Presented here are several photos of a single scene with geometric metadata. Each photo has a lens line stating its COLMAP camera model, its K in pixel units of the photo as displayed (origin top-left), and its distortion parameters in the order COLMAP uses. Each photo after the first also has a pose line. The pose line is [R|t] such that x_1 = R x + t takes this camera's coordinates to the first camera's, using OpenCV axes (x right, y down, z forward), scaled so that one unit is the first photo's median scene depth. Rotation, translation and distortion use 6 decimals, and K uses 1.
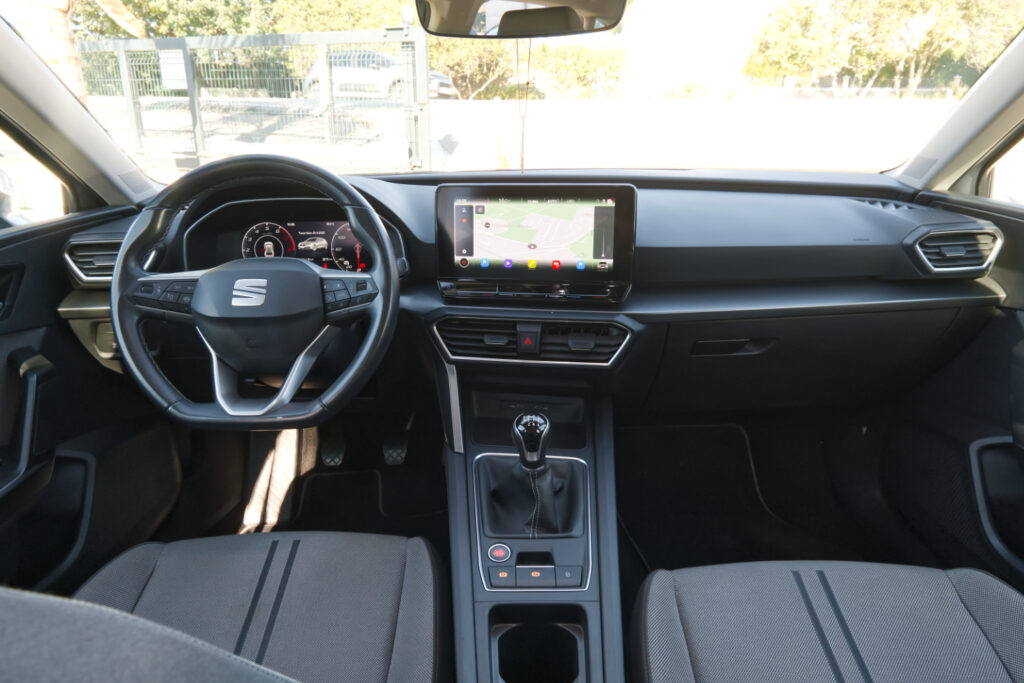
lens RADIAL K [[662.2, 0, 512.0], [0, 662.2, 341.5], [0, 0, 1]] dist [-0.009353, -0.000128]
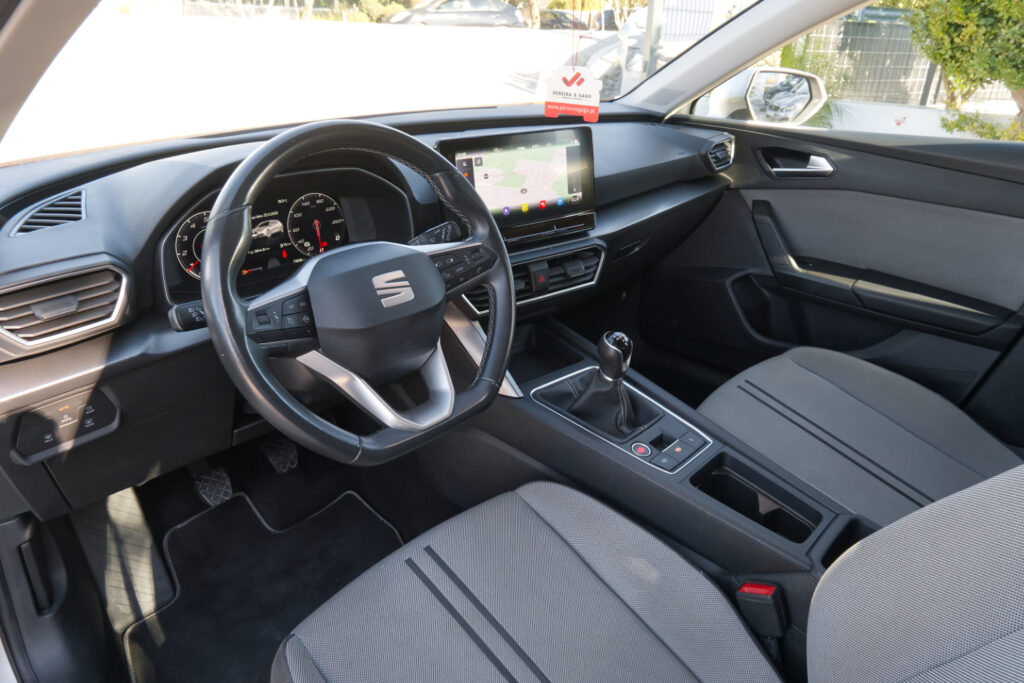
lens RADIAL K [[662.2, 0, 512.0], [0, 662.2, 341.5], [0, 0, 1]] dist [-0.009353, -0.000128]
pose [[0.697347, -0.289726, 0.655565, -0.742495], [0.218041, 0.957060, 0.191034, -0.118562], [-0.682763, 0.009724, 0.730575, 0.238087]]
